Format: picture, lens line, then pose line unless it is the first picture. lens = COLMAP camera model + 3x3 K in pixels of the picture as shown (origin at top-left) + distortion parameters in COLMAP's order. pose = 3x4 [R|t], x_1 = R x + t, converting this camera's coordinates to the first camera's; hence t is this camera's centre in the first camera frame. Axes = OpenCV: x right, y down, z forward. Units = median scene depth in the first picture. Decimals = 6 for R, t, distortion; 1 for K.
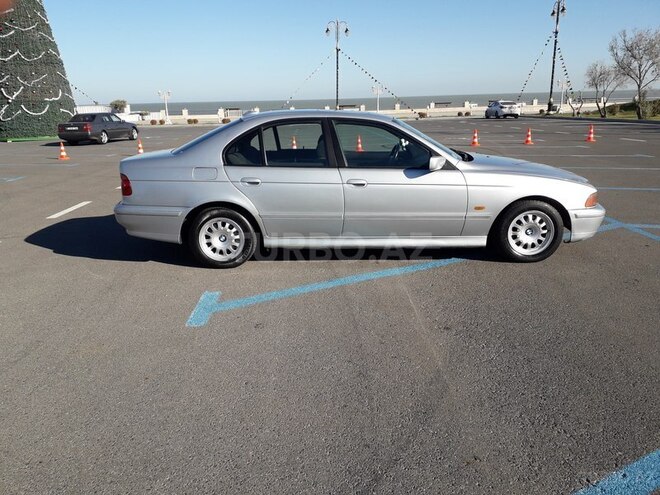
lens RADIAL K [[538.8, 0, 324.6], [0, 538.8, 247.5], [0, 0, 1]] dist [0.044032, -0.057360]
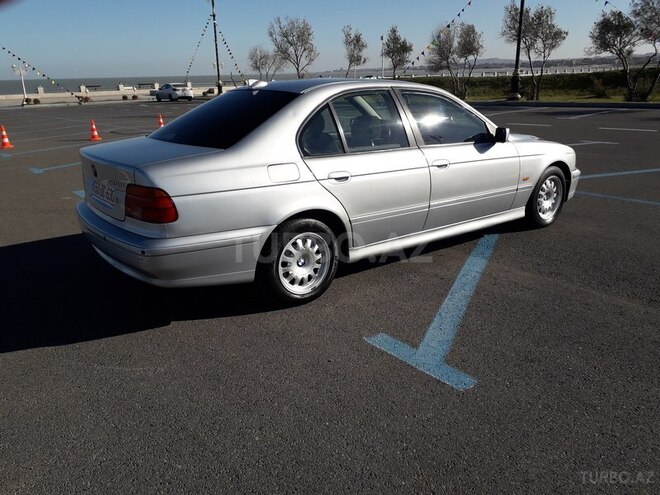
lens RADIAL K [[538.8, 0, 324.6], [0, 538.8, 247.5], [0, 0, 1]] dist [0.044032, -0.057360]
pose [[0.793445, -0.181590, 0.580921, -0.096274], [0.166078, 0.982831, 0.080387, -0.014646], [-0.585545, 0.032695, 0.809980, 0.069563]]
